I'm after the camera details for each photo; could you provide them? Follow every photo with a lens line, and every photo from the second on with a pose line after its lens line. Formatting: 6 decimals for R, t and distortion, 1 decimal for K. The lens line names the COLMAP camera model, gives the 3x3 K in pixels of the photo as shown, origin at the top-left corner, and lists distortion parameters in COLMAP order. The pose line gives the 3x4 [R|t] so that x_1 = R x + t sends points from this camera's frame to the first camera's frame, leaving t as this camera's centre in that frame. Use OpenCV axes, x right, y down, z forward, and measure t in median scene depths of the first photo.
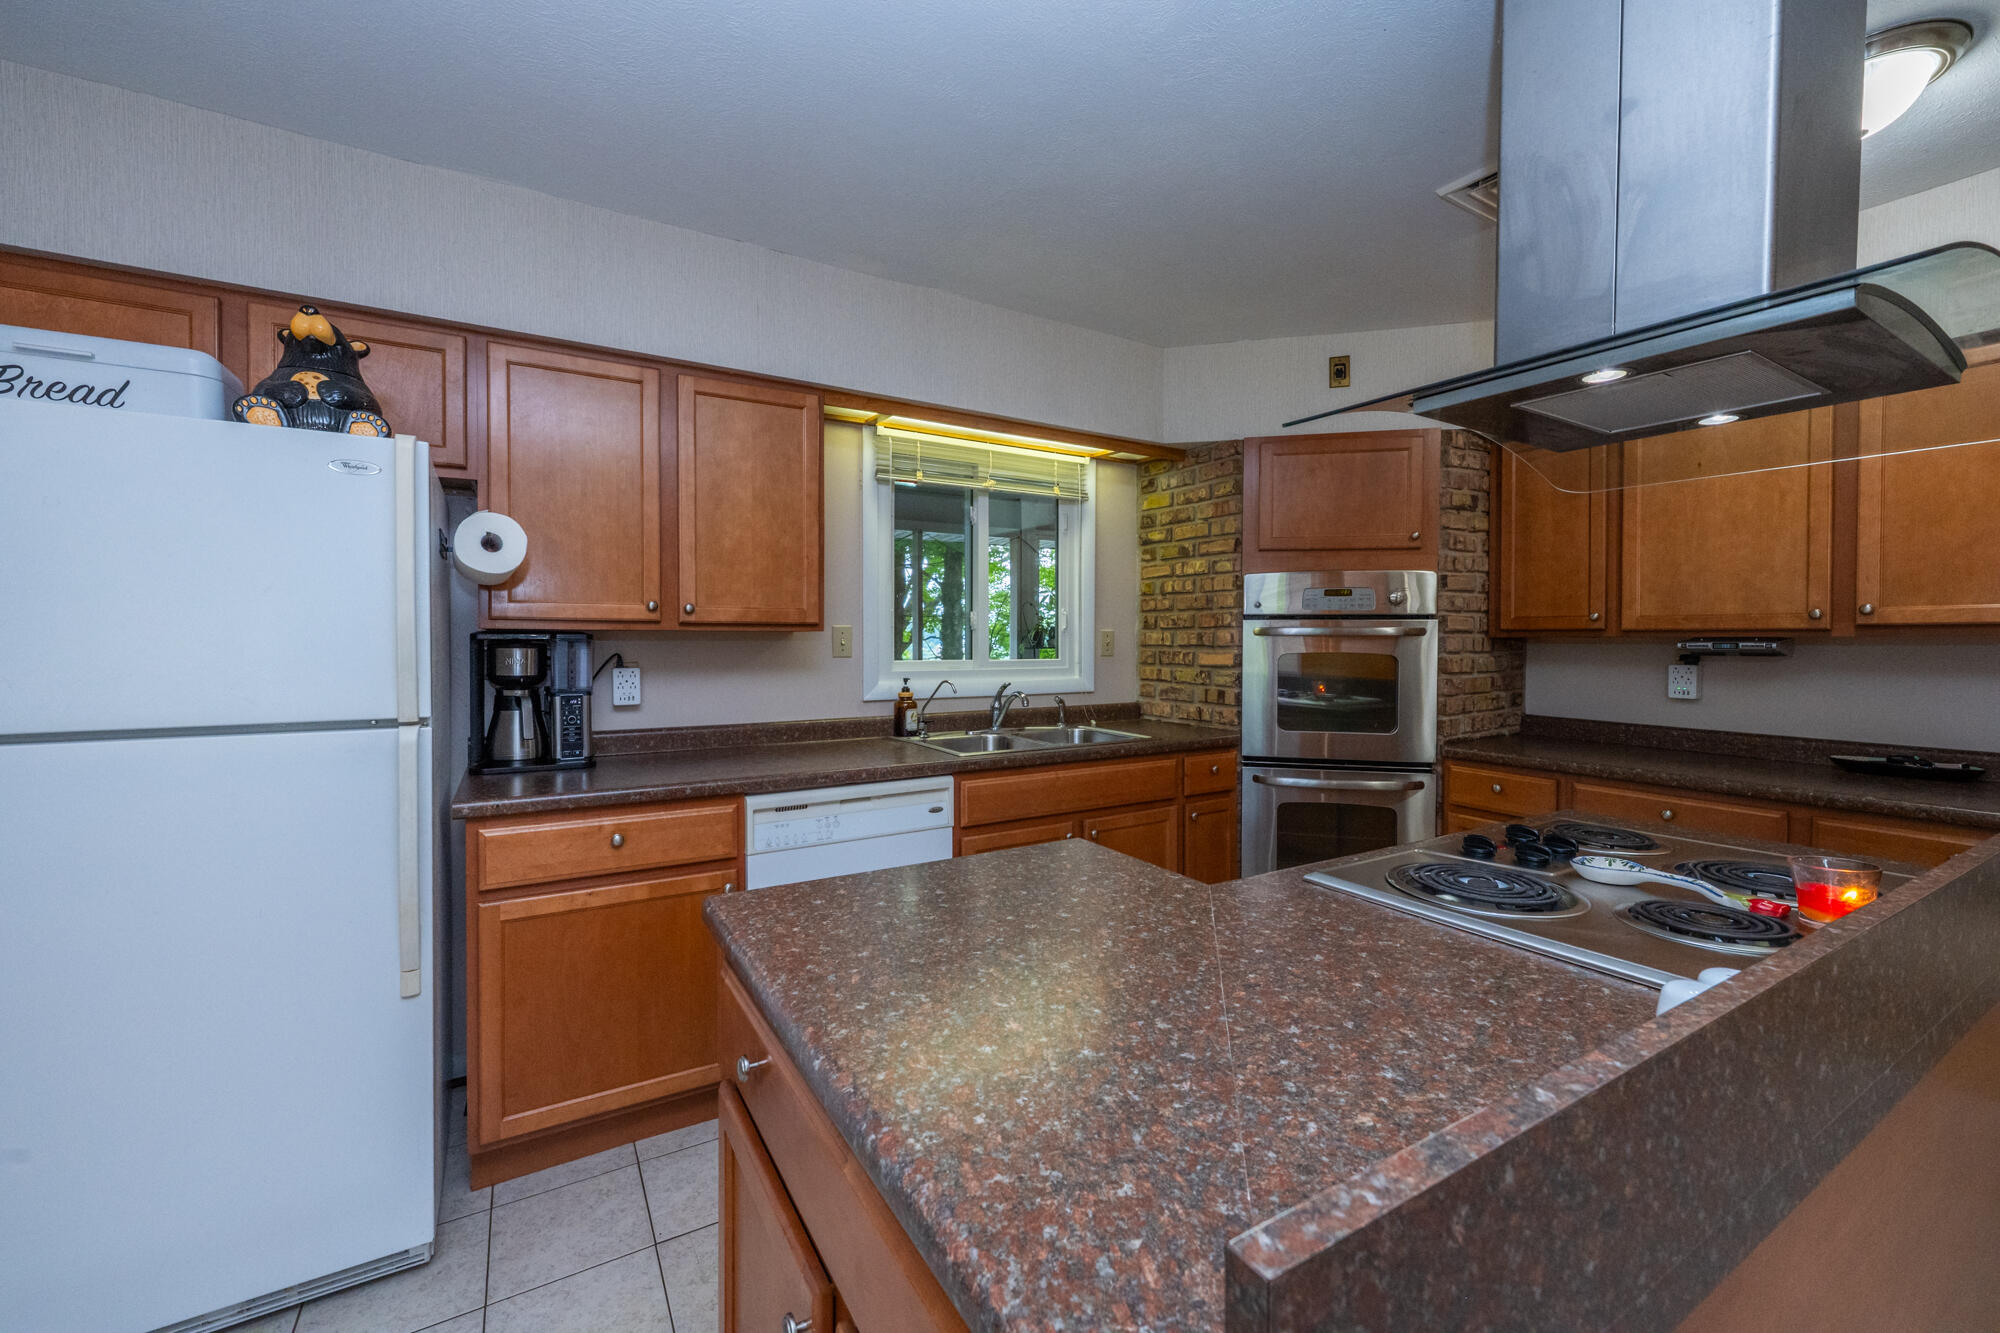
lens RADIAL K [[797.6, 0, 990.6], [0, 797.6, 649.4], [0, 0, 1]] dist [0.002085, -0.000386]
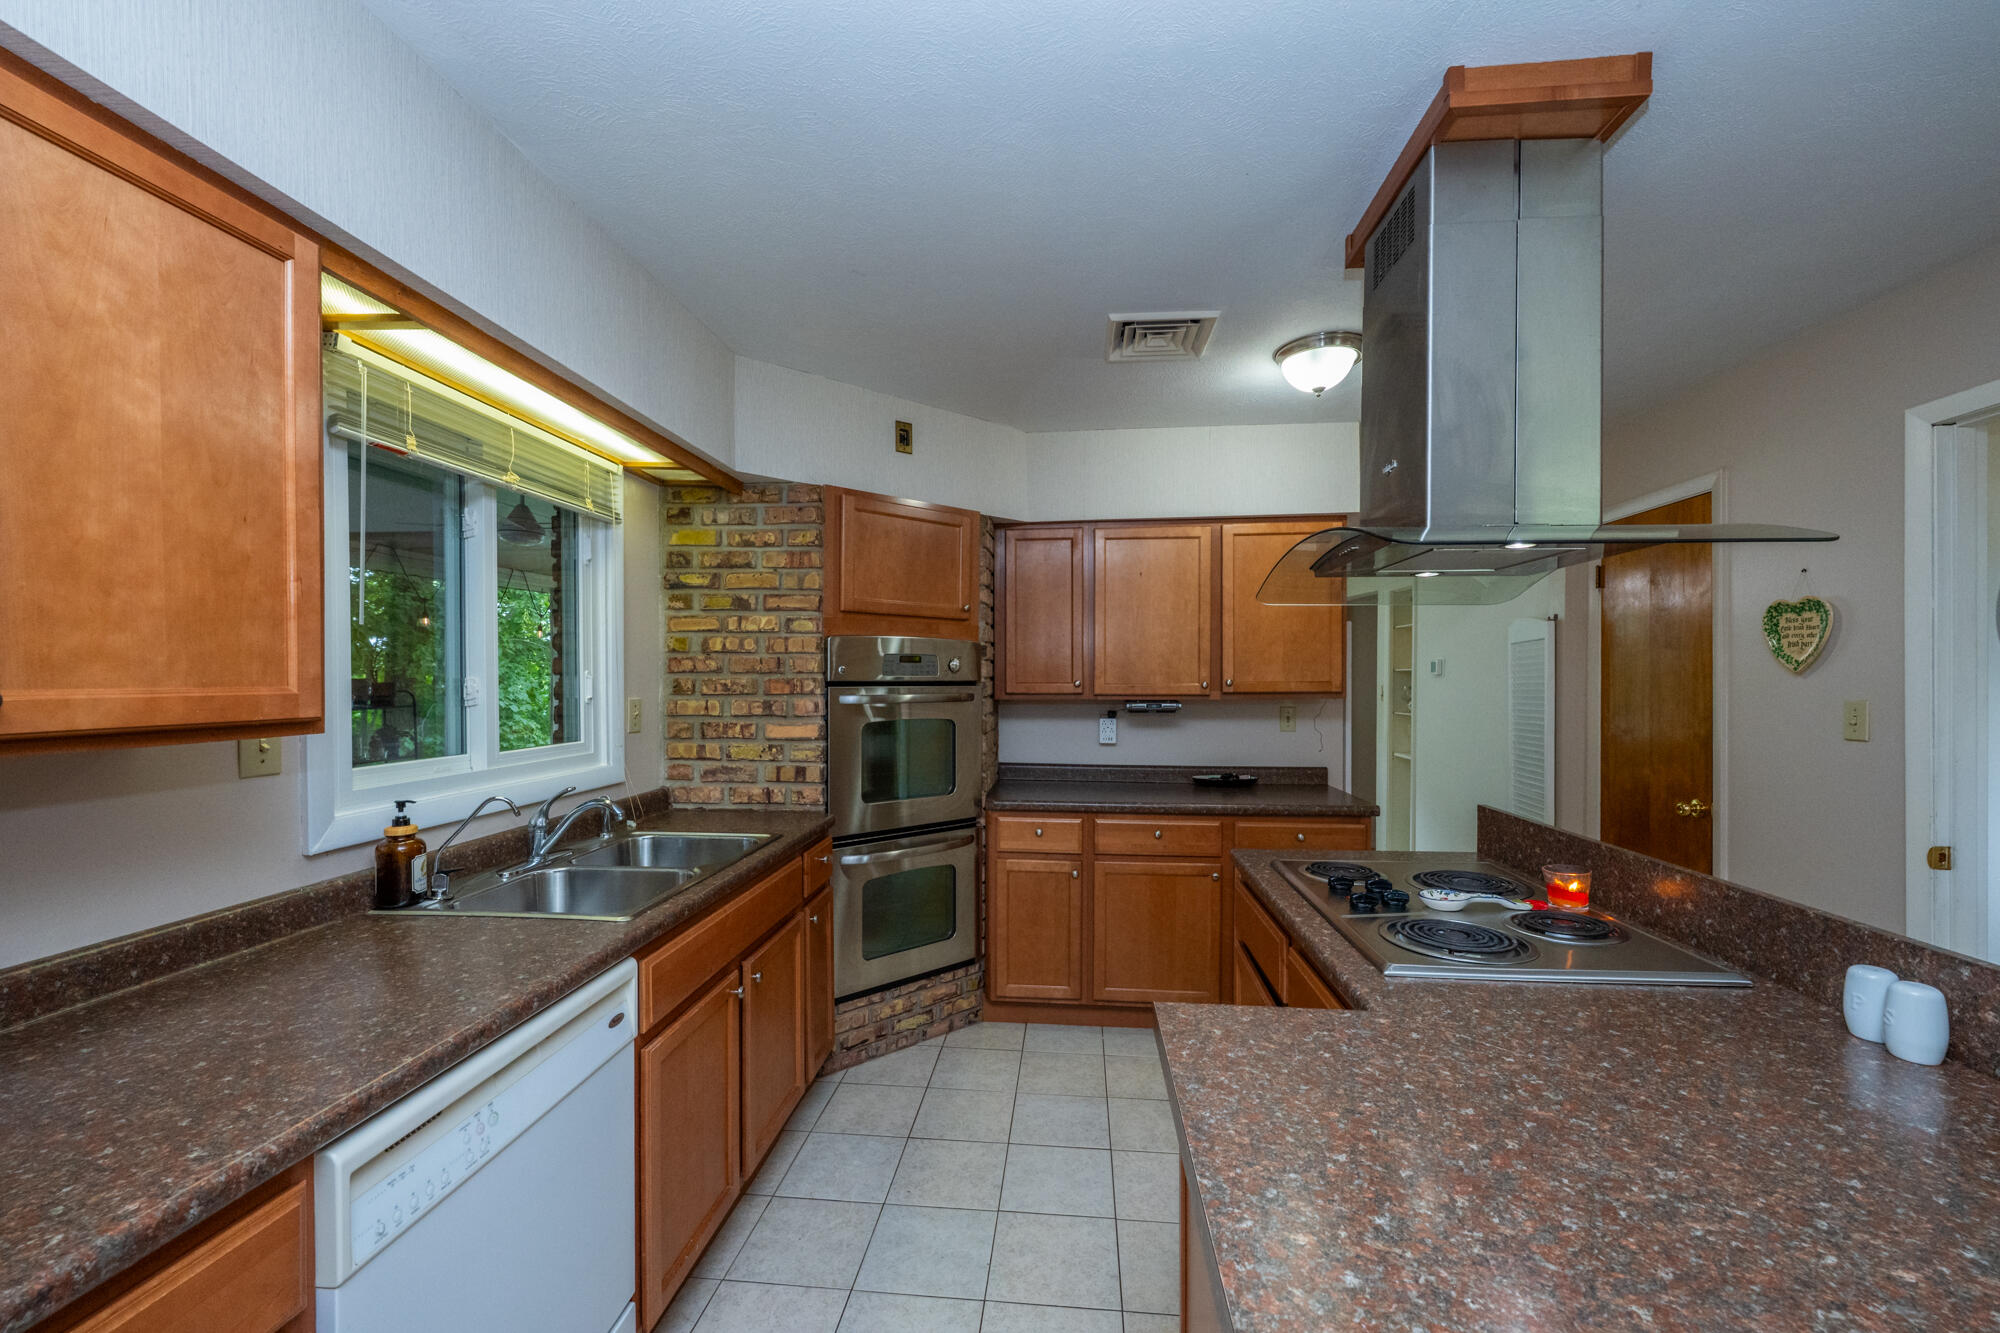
lens RADIAL K [[797.6, 0, 996.4], [0, 797.6, 686.1], [0, 0, 1]] dist [0.002085, -0.000386]
pose [[0.587999, -0.012641, 0.808763, -0.293885], [0.012445, 0.999901, 0.006581, -0.040416], [-0.808766, 0.006196, 0.588098, 0.310896]]
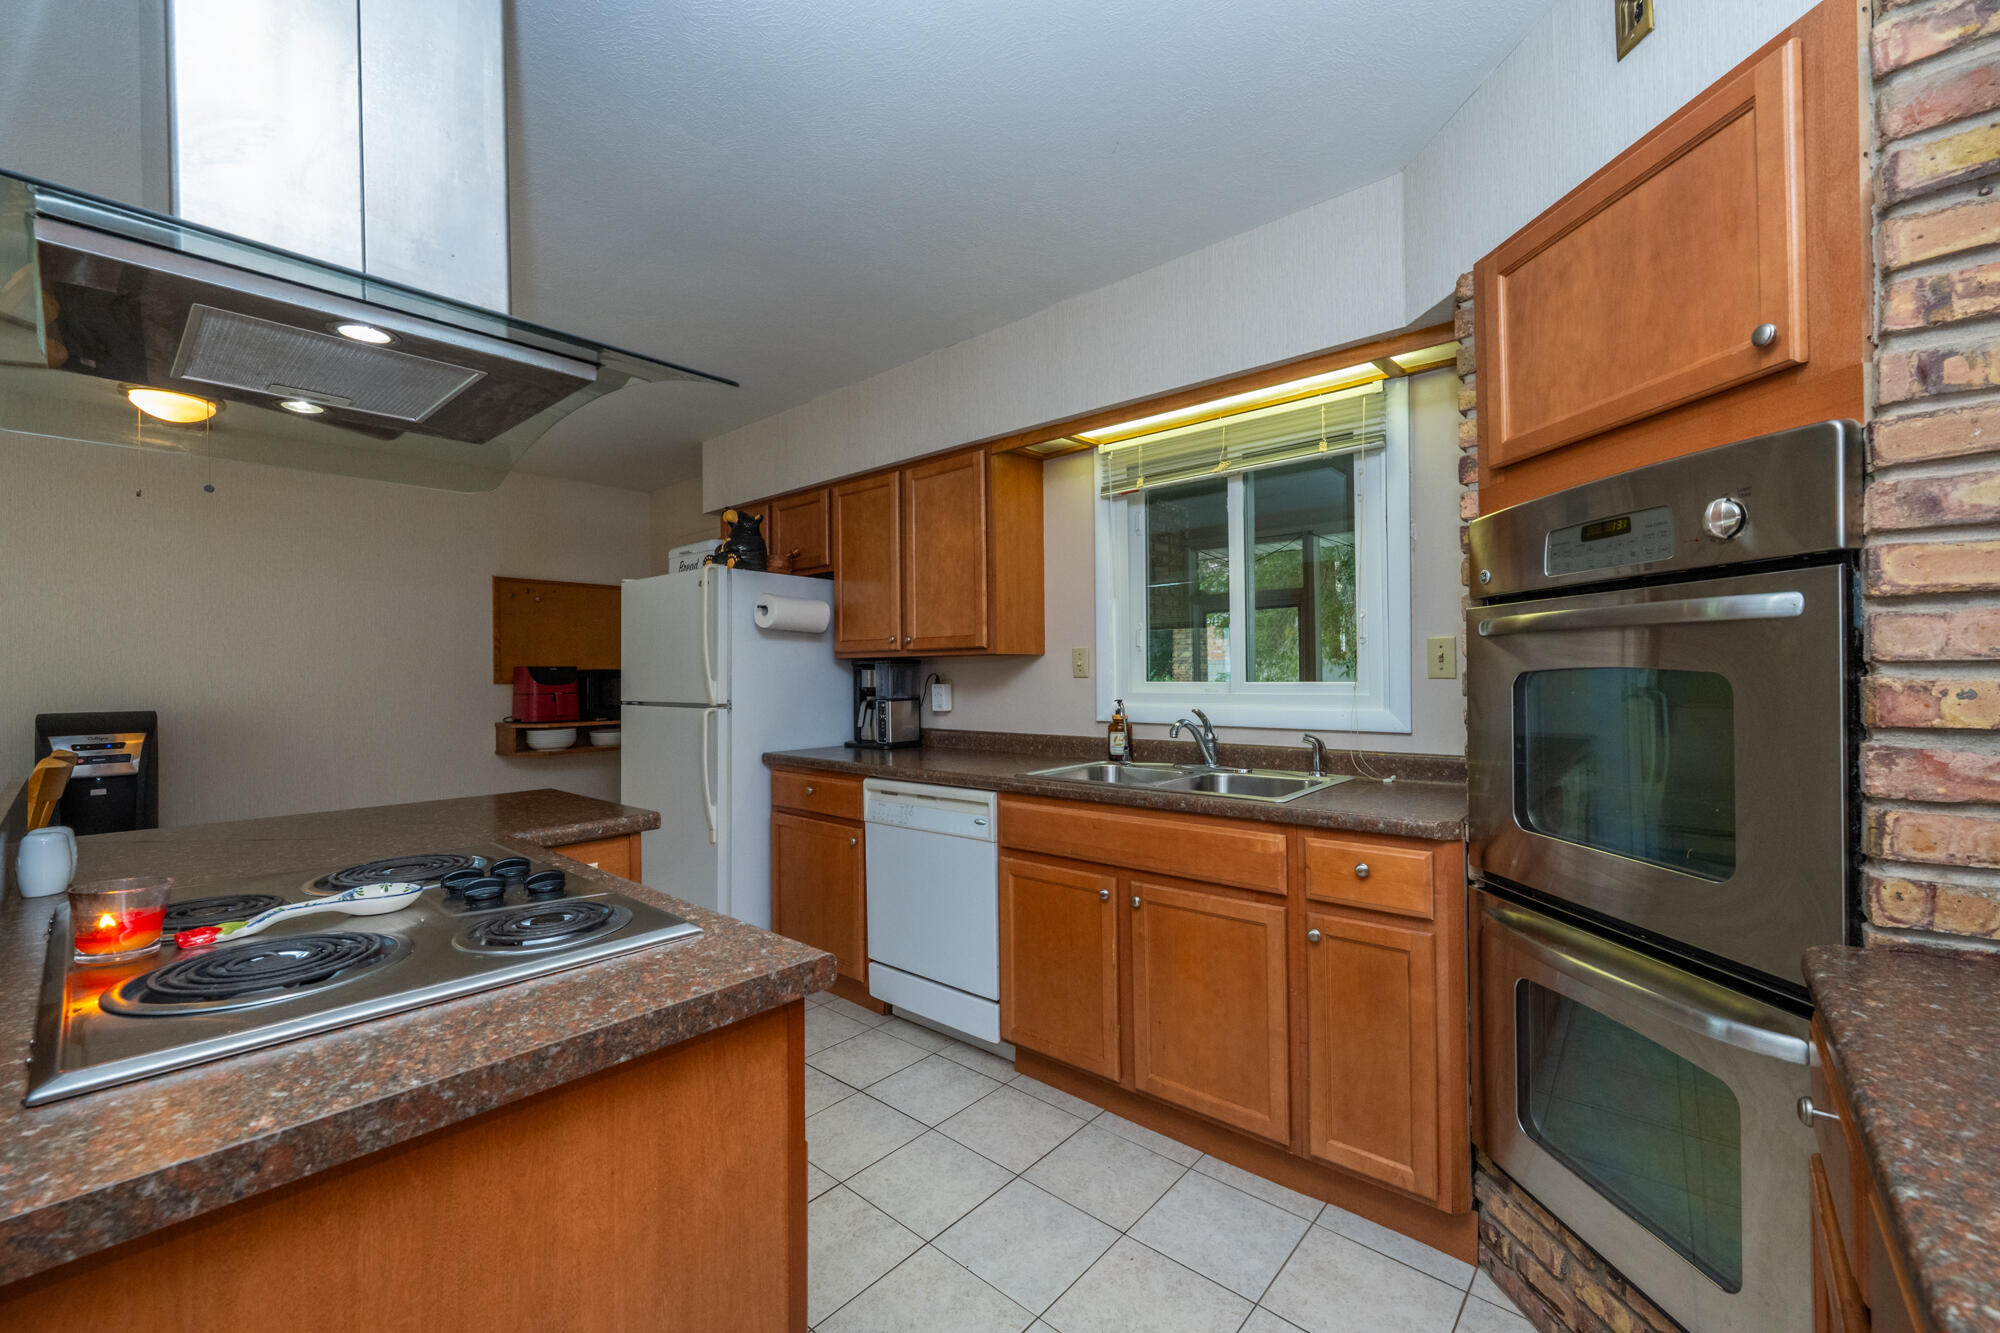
lens RADIAL K [[797.6, 0, 1002.7], [0, 797.6, 667.9], [0, 0, 1]] dist [0.002085, -0.000386]
pose [[0.321377, -0.010194, -0.946896, 0.703920], [-0.005400, 0.999906, -0.012598, 0.010194], [0.946936, 0.009162, 0.321292, 0.528042]]
